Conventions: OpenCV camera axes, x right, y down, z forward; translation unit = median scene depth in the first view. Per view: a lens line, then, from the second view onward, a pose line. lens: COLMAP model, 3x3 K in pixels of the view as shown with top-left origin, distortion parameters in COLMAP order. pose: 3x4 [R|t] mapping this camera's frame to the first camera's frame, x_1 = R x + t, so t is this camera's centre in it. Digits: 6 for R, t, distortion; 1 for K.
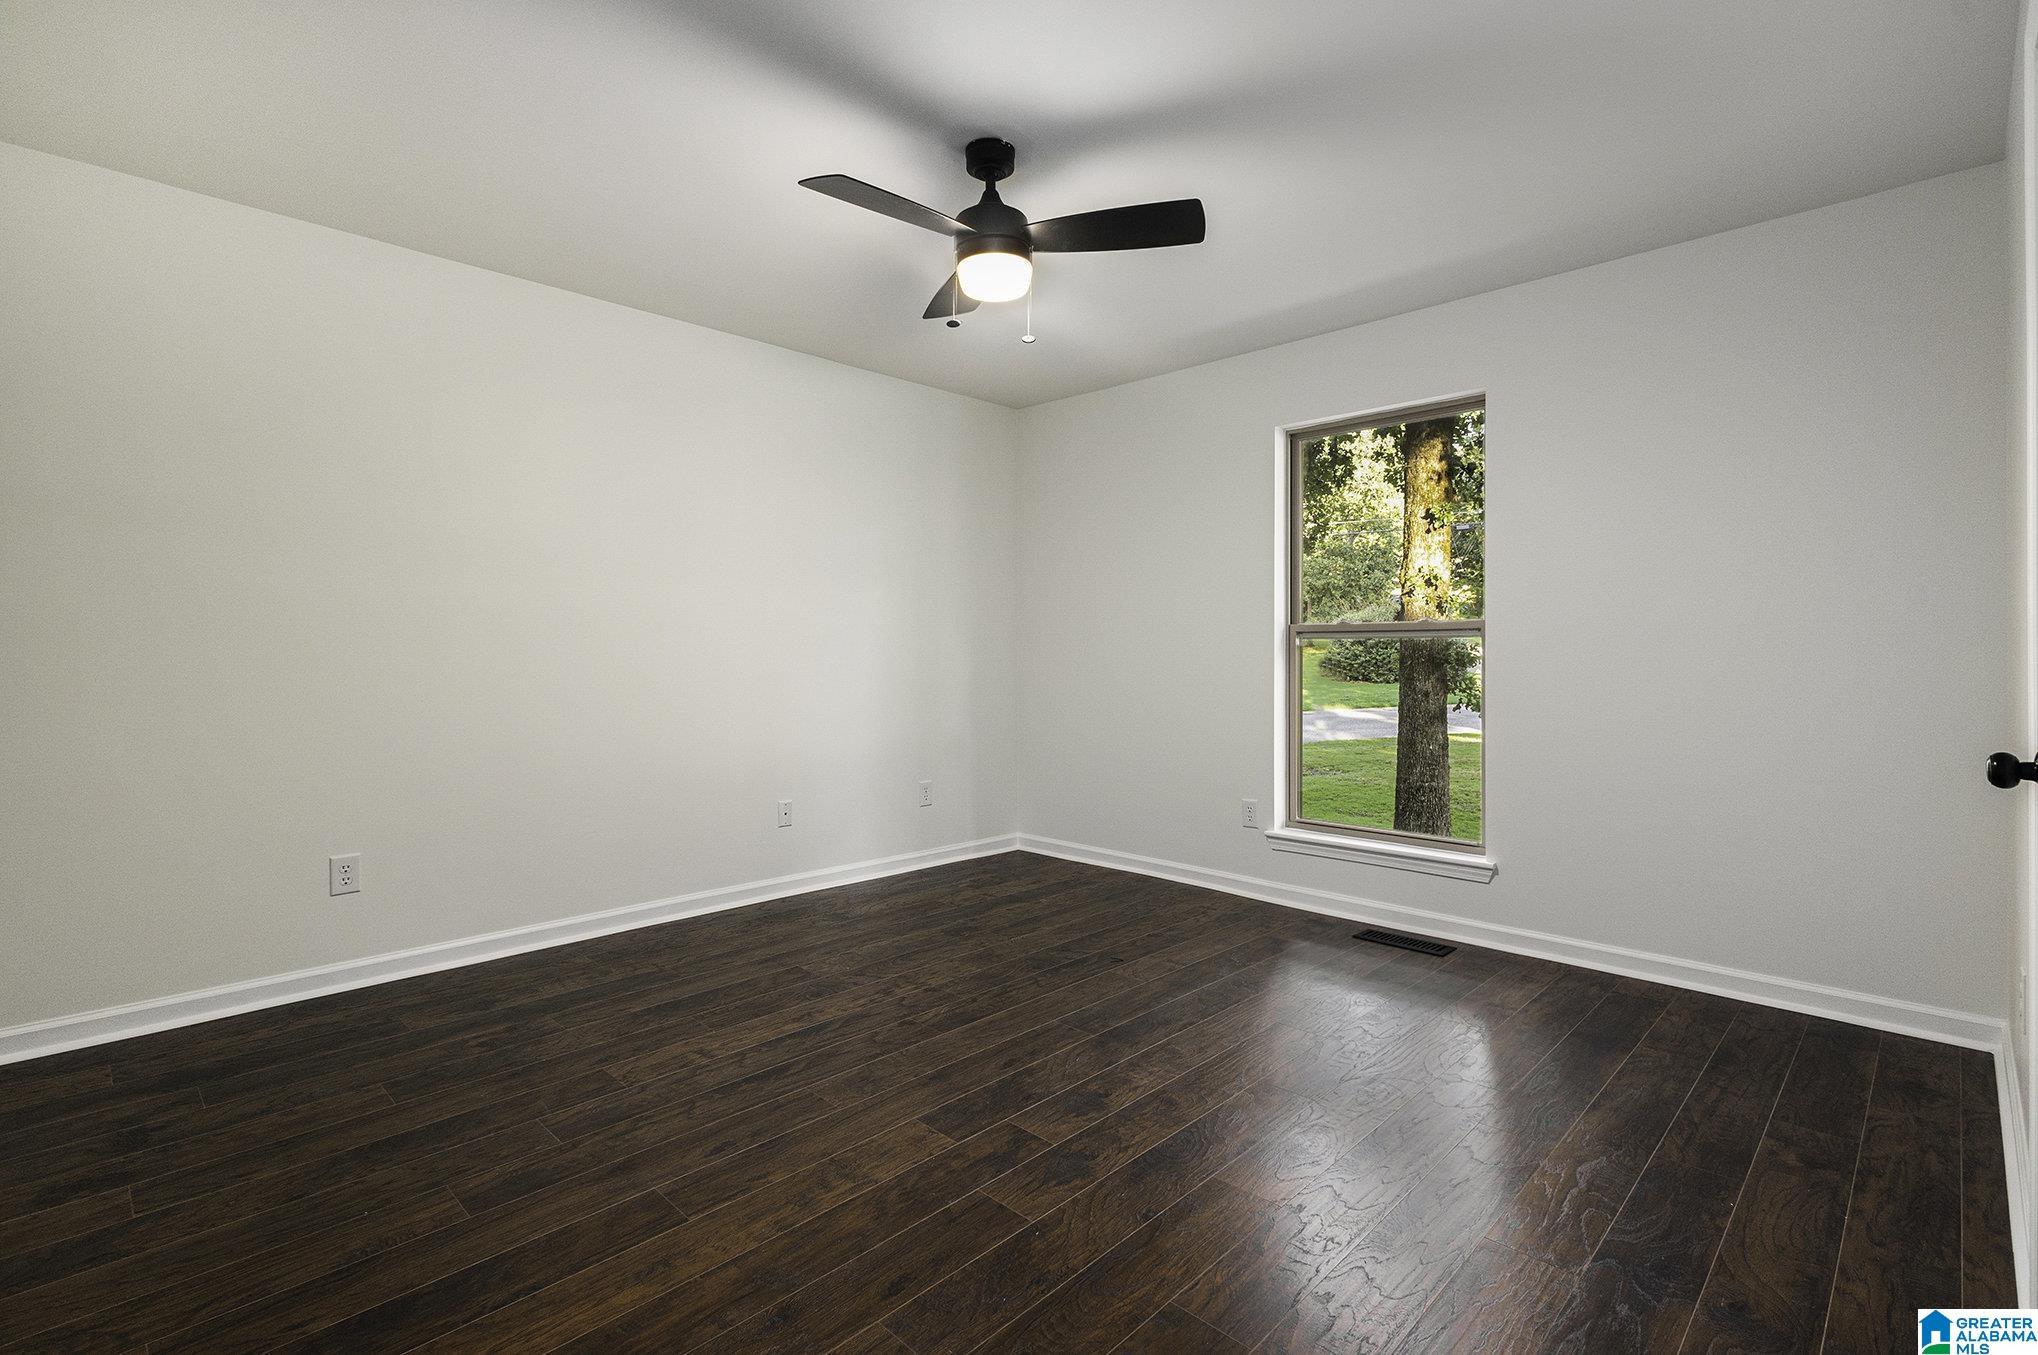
lens RADIAL K [[923.8, 0, 1023.9], [0, 923.8, 668.6], [0, 0, 1]] dist [0.000215, 0.000076]
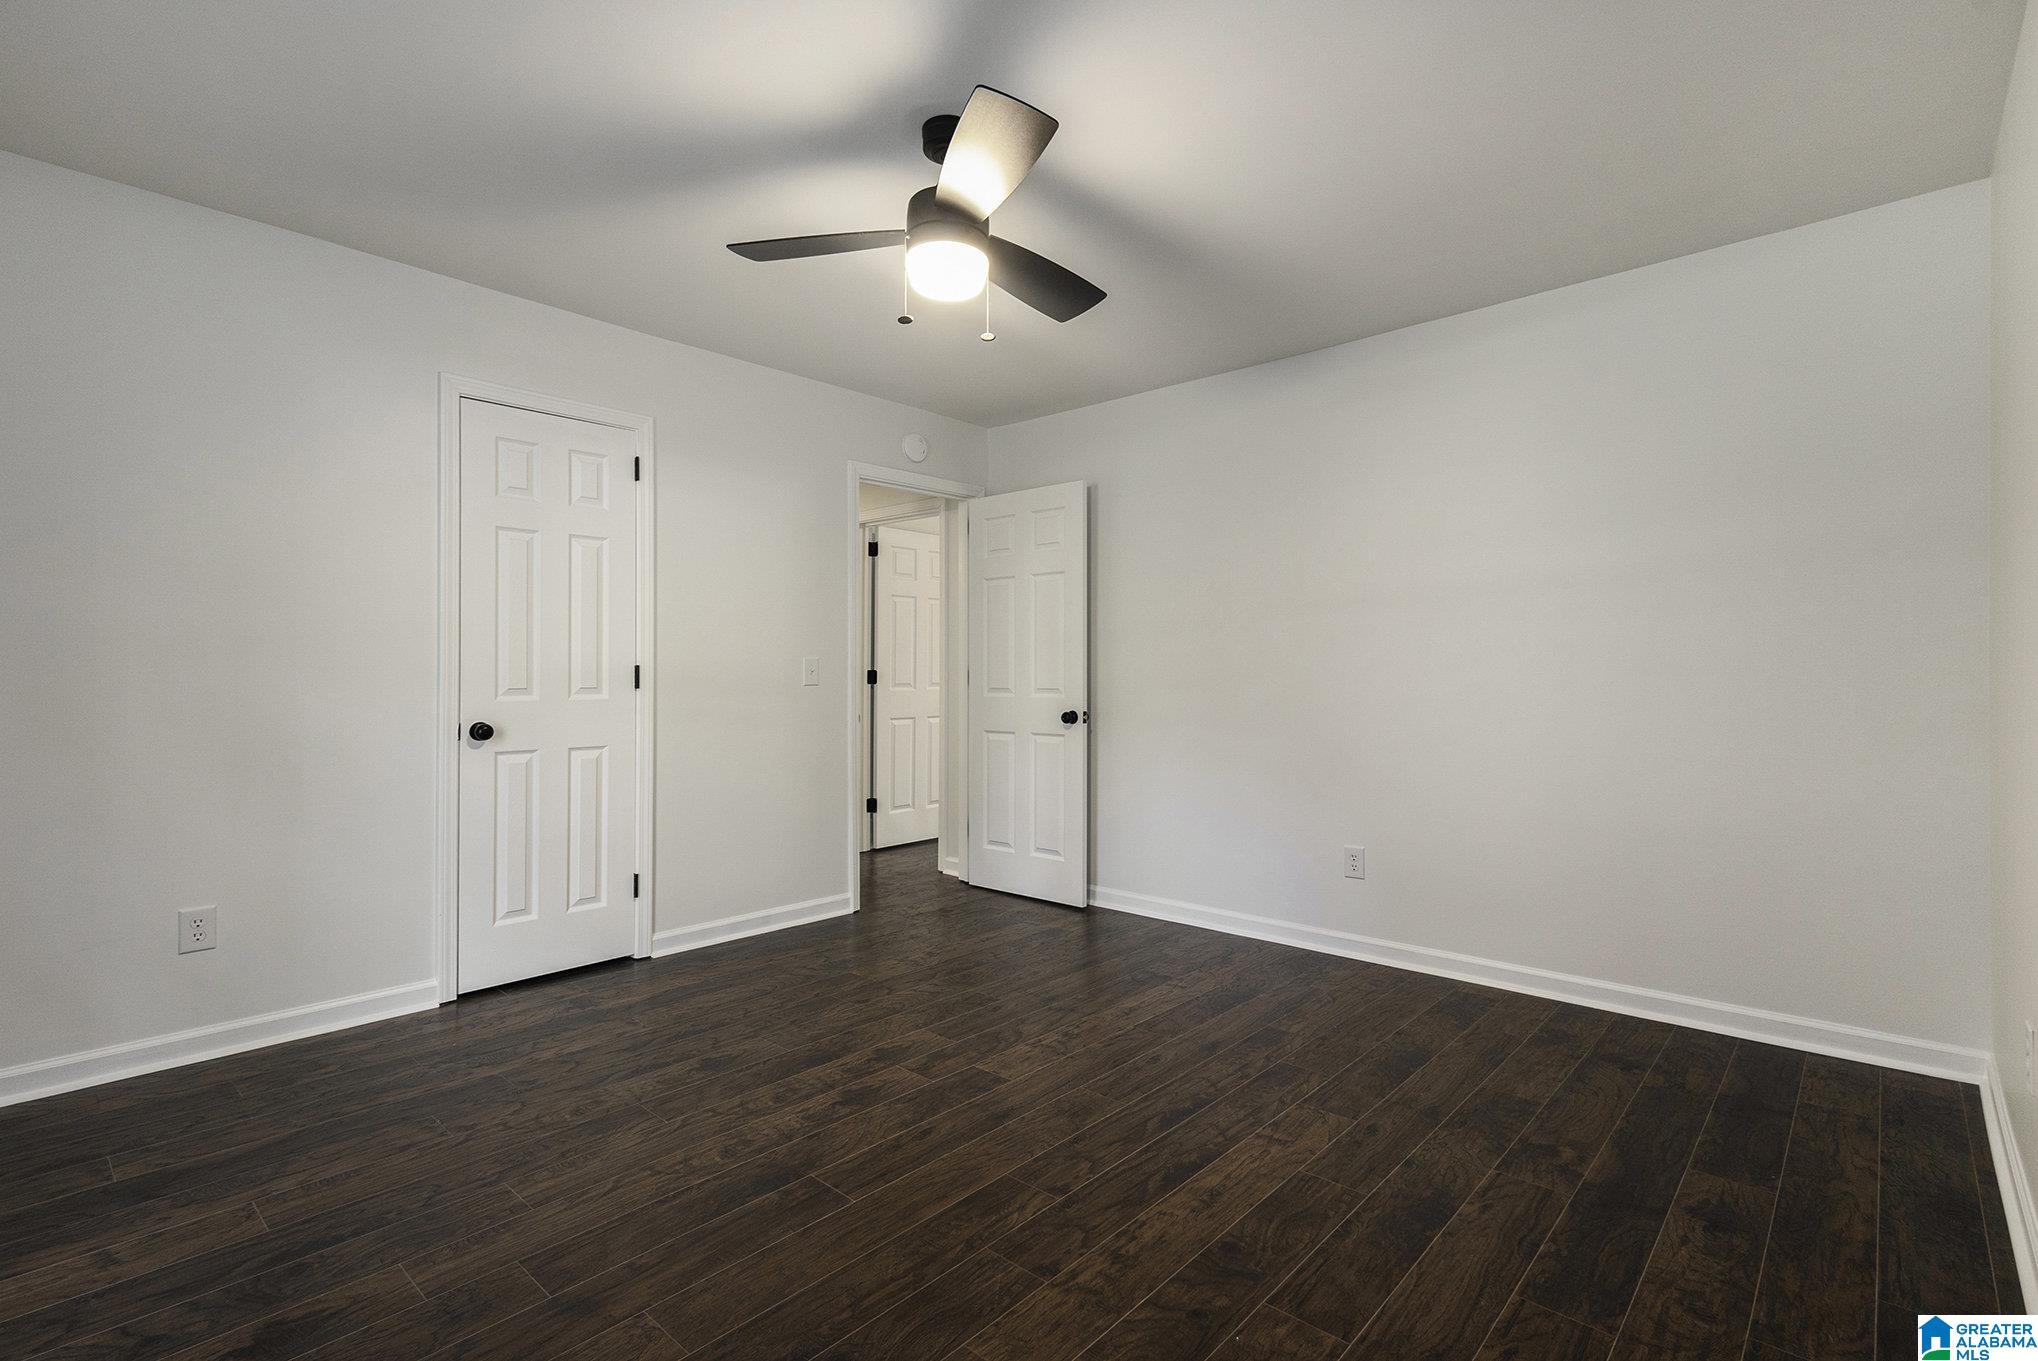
lens RADIAL K [[923.8, 0, 1026.3], [0, 923.8, 672.8], [0, 0, 1]] dist [0.000215, 0.000076]
pose [[-0.999159, -0.001601, -0.040968, -0.079314], [-0.002399, 0.999808, 0.019452, -0.044247], [0.040929, 0.019534, -0.998971, 1.950918]]
